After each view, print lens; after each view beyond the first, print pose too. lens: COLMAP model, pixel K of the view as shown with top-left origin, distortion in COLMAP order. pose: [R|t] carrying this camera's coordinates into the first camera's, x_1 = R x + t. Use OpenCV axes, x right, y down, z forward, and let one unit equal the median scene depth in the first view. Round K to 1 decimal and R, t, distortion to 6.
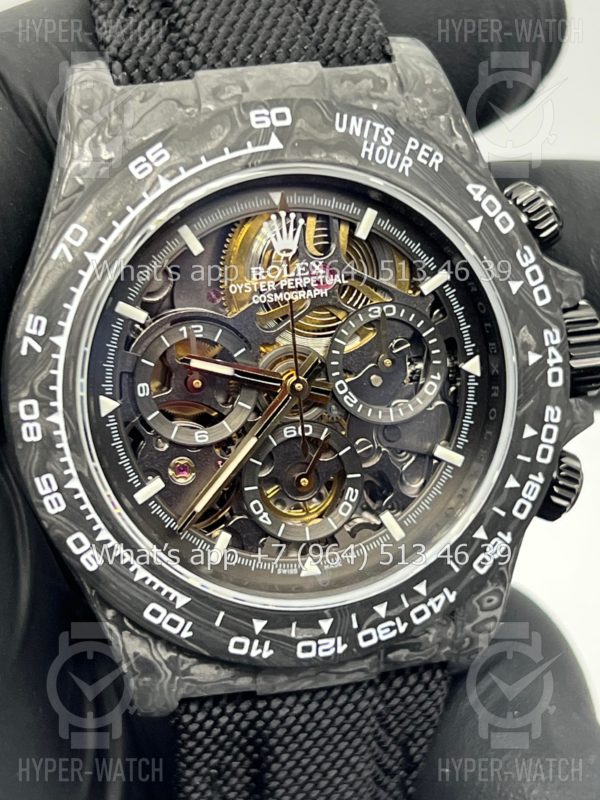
lens RADIAL K [[1902.6, 0, 297.1], [0, 1902.6, 400.9], [0, 0, 1]] dist [0.207439, 0.000000]
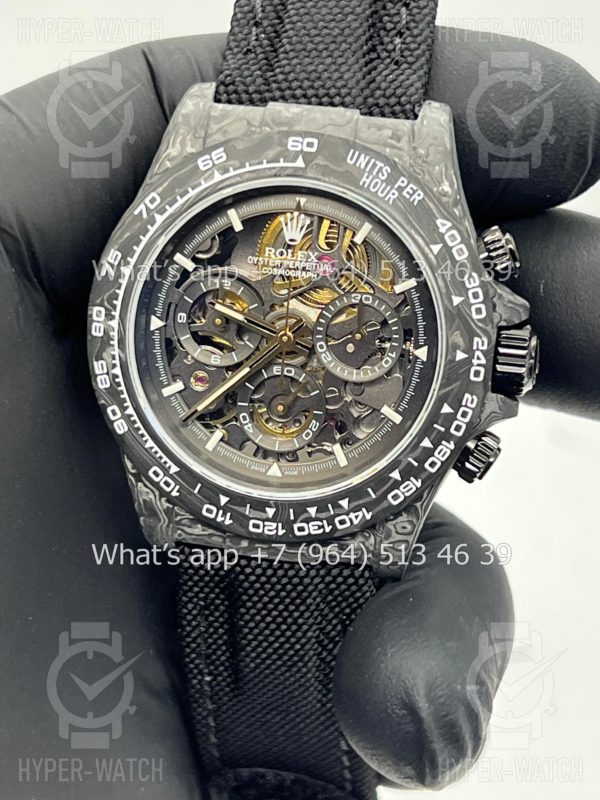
lens RADIAL K [[1902.6, 0, 301.0], [0, 1902.6, 404.7], [0, 0, 1]] dist [0.207439, 0.000000]
pose [[0.925682, 0.220014, -0.307746, 0.441389], [-0.214947, 0.975308, 0.050719, -0.032944], [0.311306, 0.019199, 0.950116, -0.305468]]
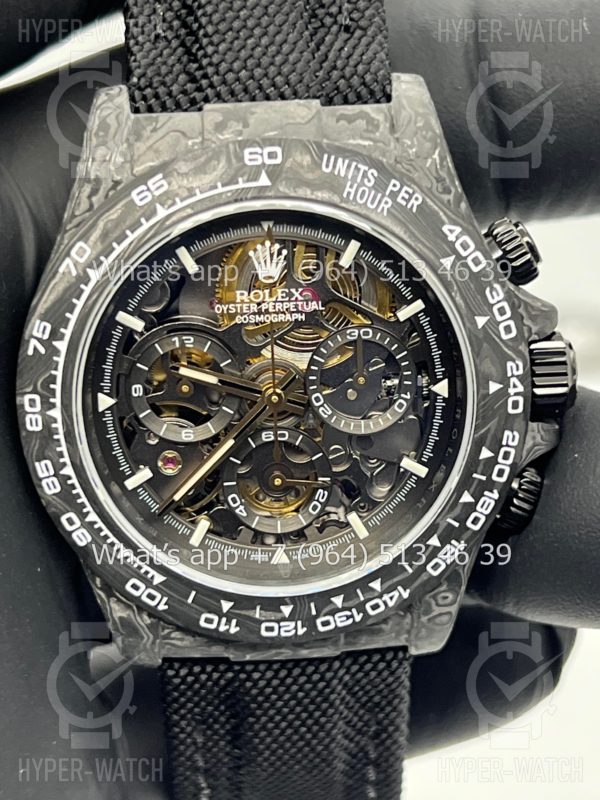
lens RADIAL K [[1902.6, 0, 299.7], [0, 1902.6, 400.7], [0, 0, 1]] dist [0.207439, 0.000000]
pose [[0.986868, 0.084104, -0.137903, 0.165757], [-0.069496, 0.991770, 0.107529, -0.124767], [0.145812, -0.096533, 0.984591, -0.088274]]
